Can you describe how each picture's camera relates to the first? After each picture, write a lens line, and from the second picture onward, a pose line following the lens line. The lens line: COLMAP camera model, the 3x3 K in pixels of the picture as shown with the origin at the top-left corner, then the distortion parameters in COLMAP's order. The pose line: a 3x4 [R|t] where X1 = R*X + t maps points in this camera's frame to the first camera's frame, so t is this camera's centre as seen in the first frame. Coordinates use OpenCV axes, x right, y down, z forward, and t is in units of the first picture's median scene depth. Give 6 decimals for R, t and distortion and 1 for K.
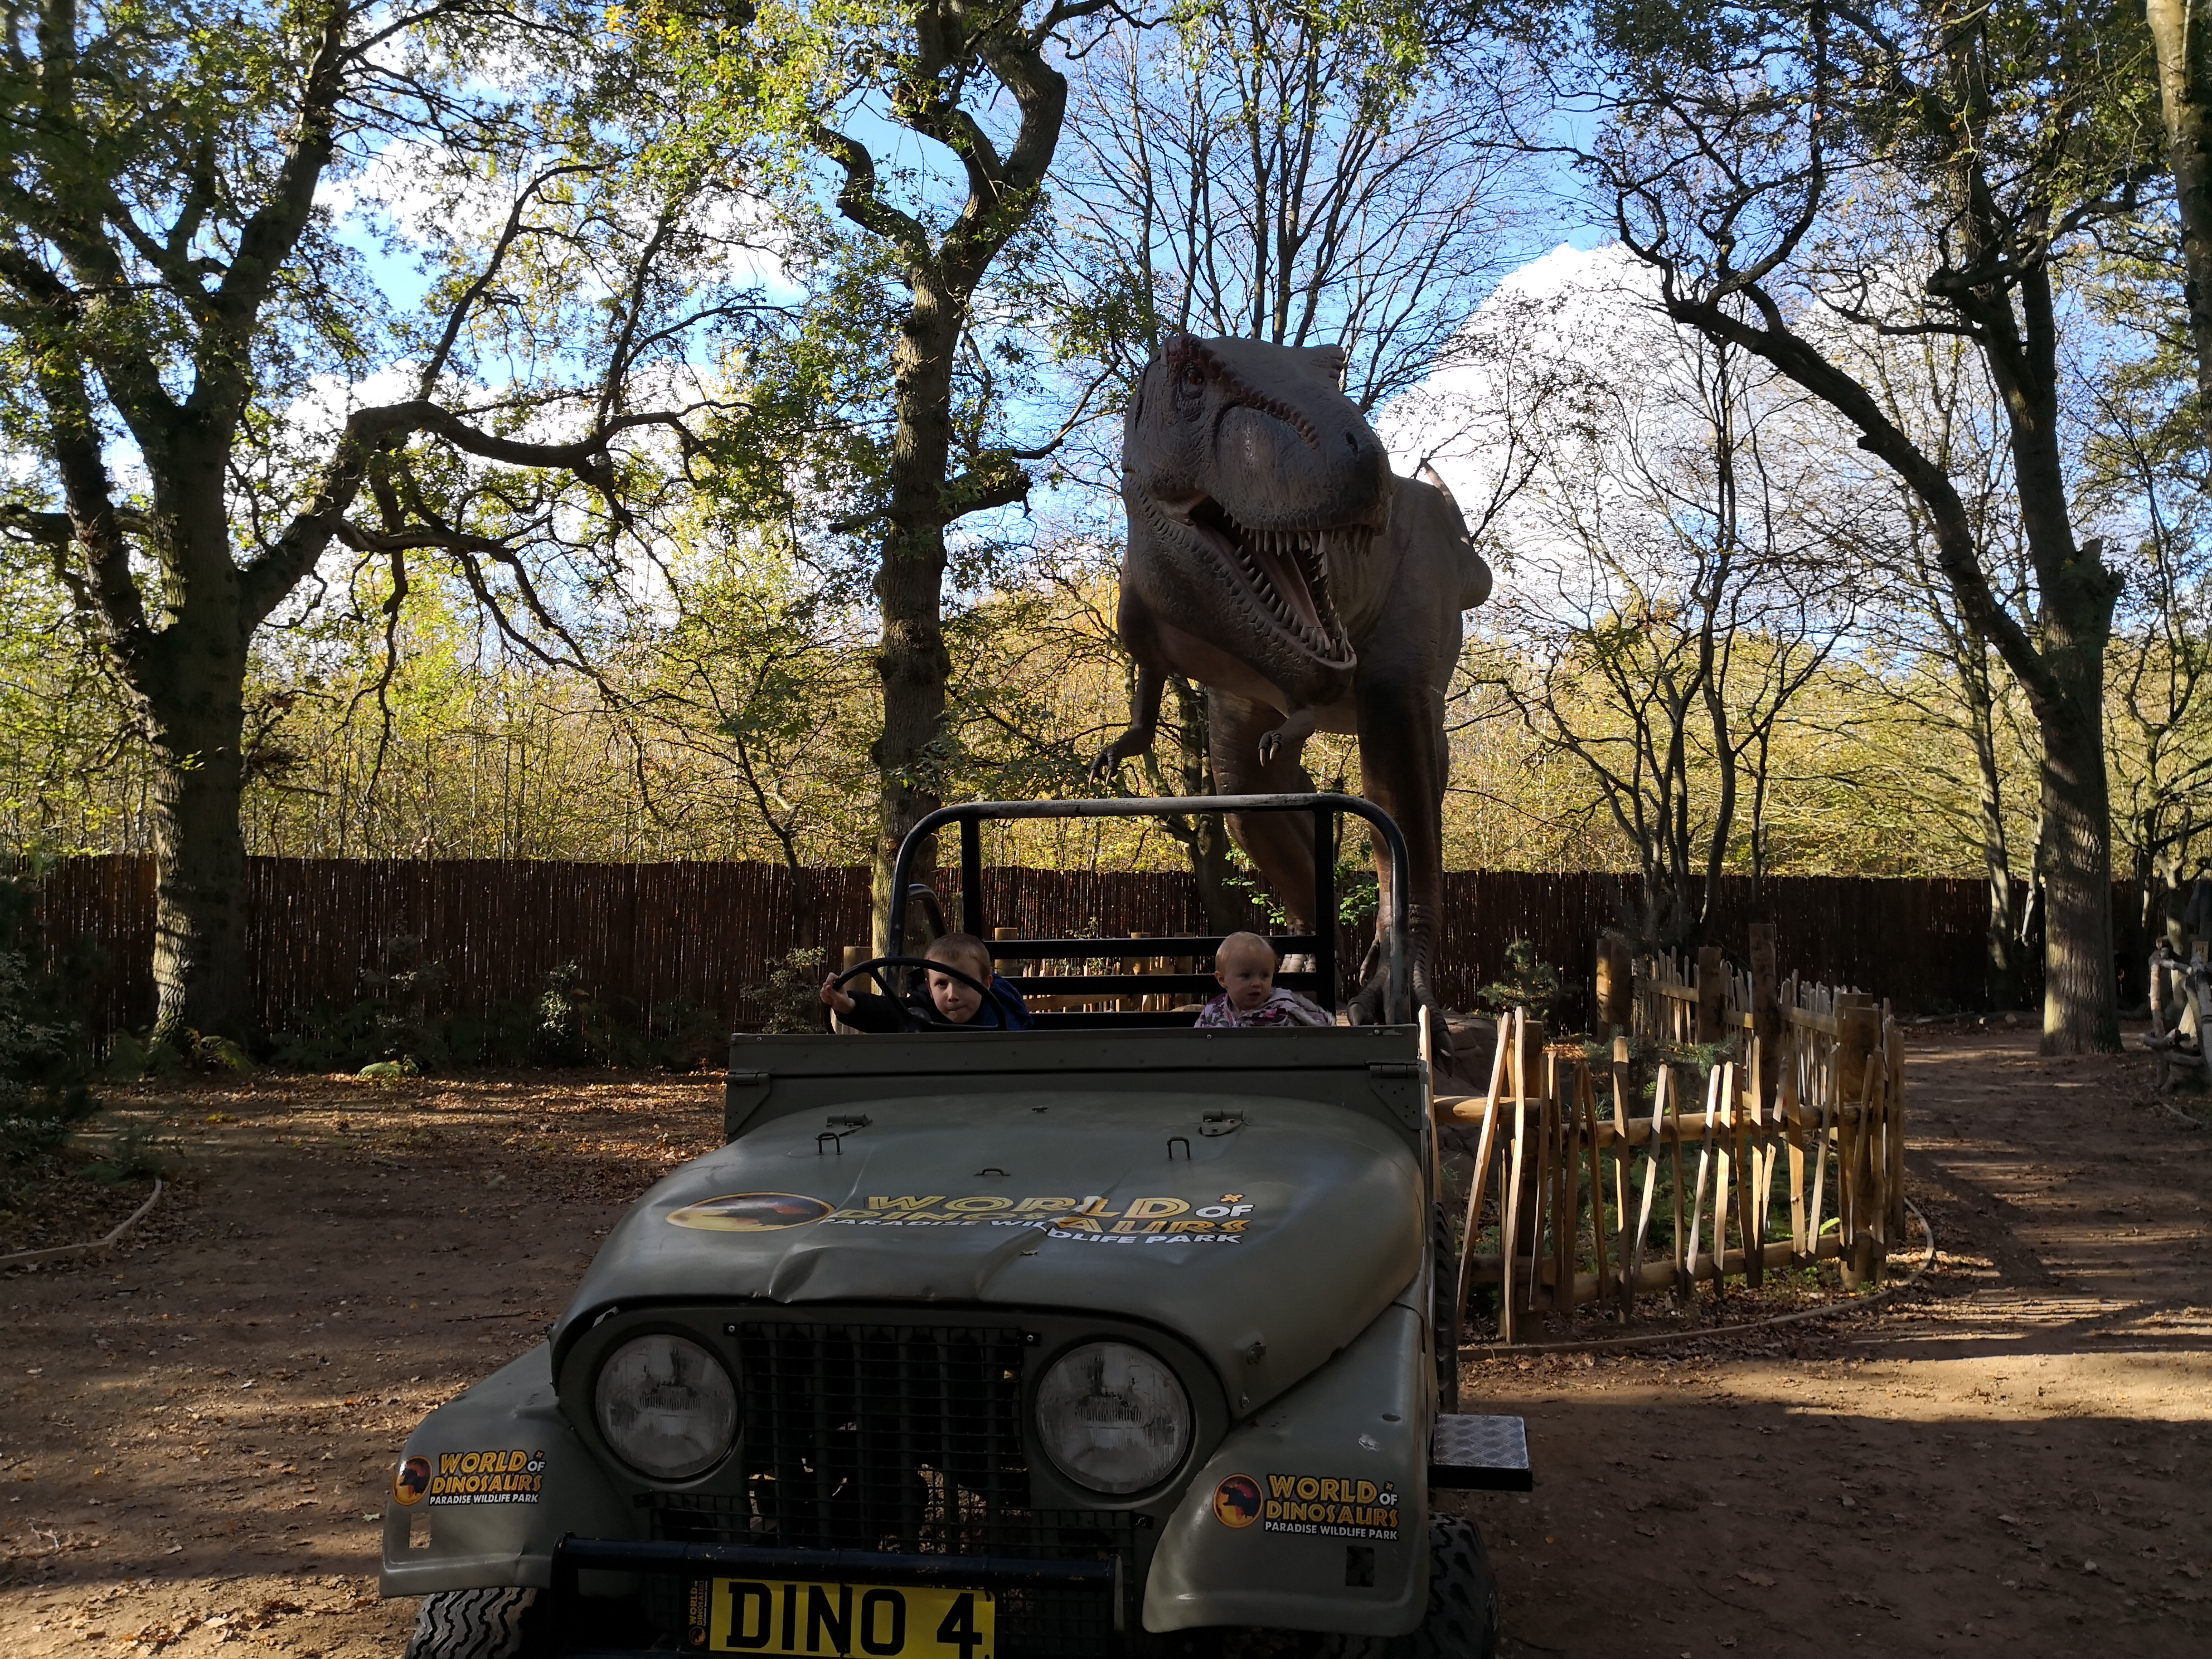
lens RADIAL K [[1785.3, 0, 1106.0], [0, 1785.3, 829.5], [0, 0, 1]] dist [-0.067412, 0.092247]
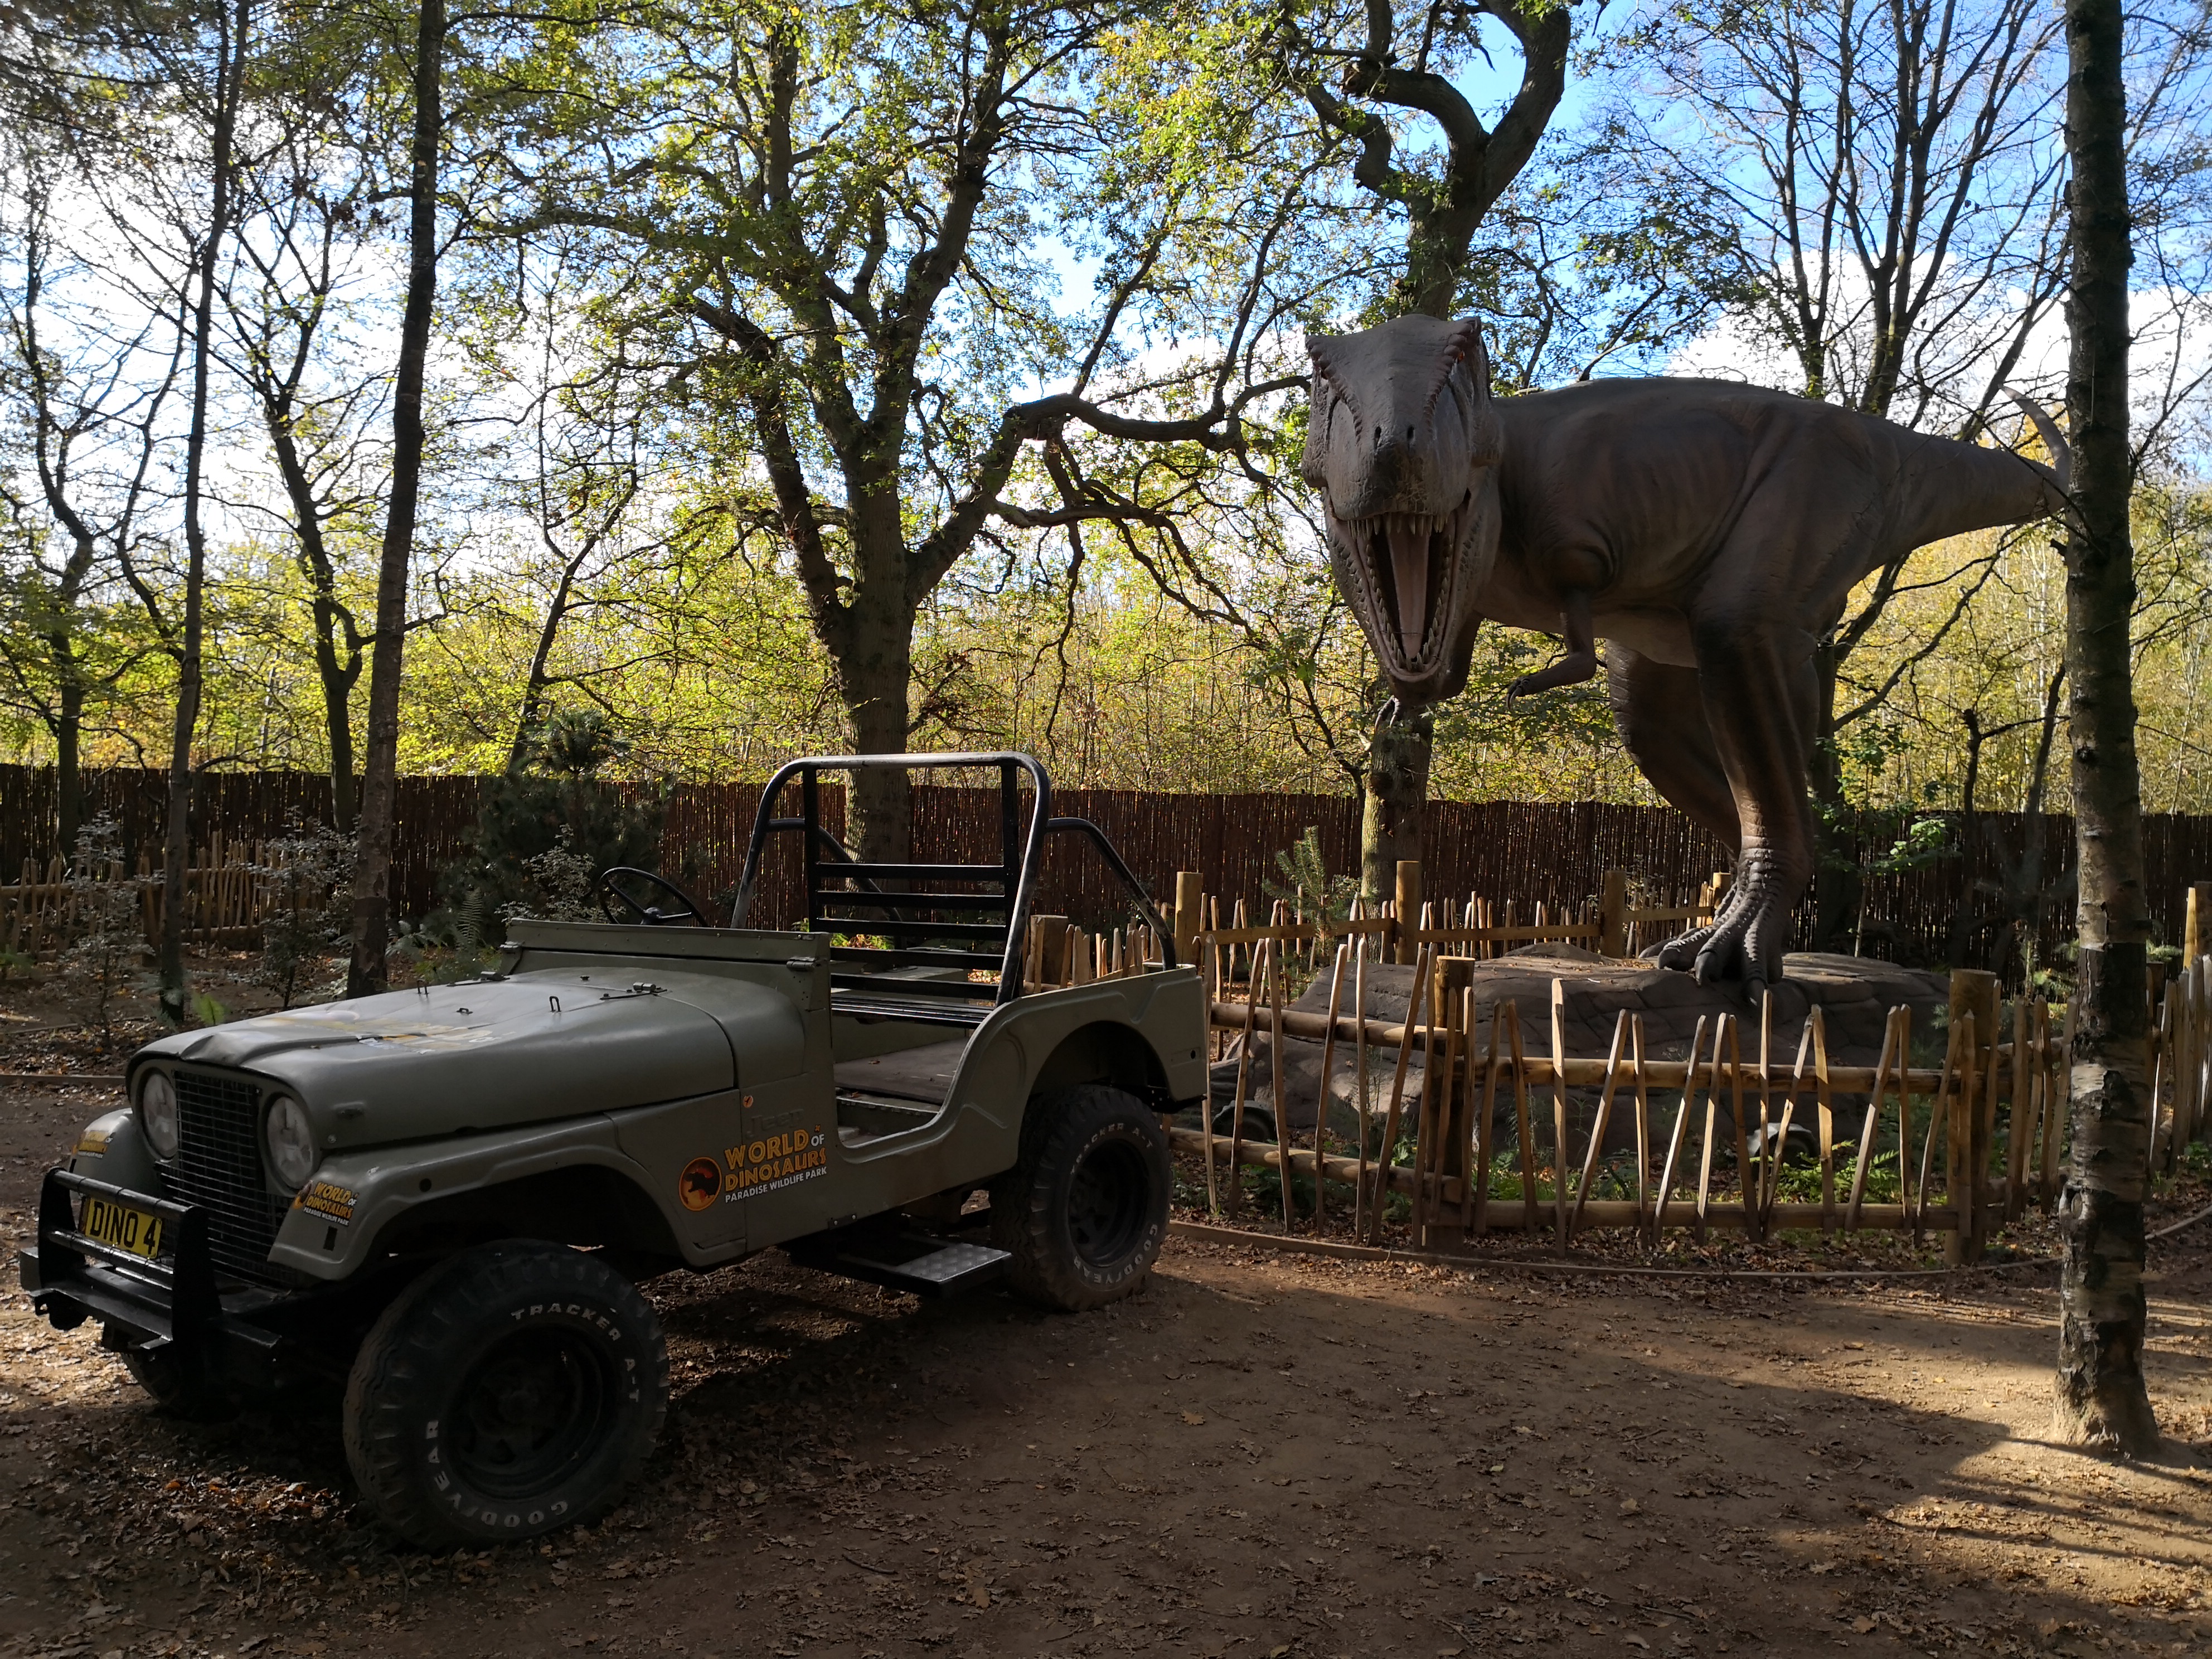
lens RADIAL K [[1785.3, 0, 1106.0], [0, 1785.3, 829.5], [0, 0, 1]] dist [-0.067412, 0.092247]
pose [[0.876123, 0.018475, -0.481733, 0.242274], [0.000505, 0.999230, 0.039240, -0.004779], [0.482087, -0.034622, 0.875439, -0.012844]]
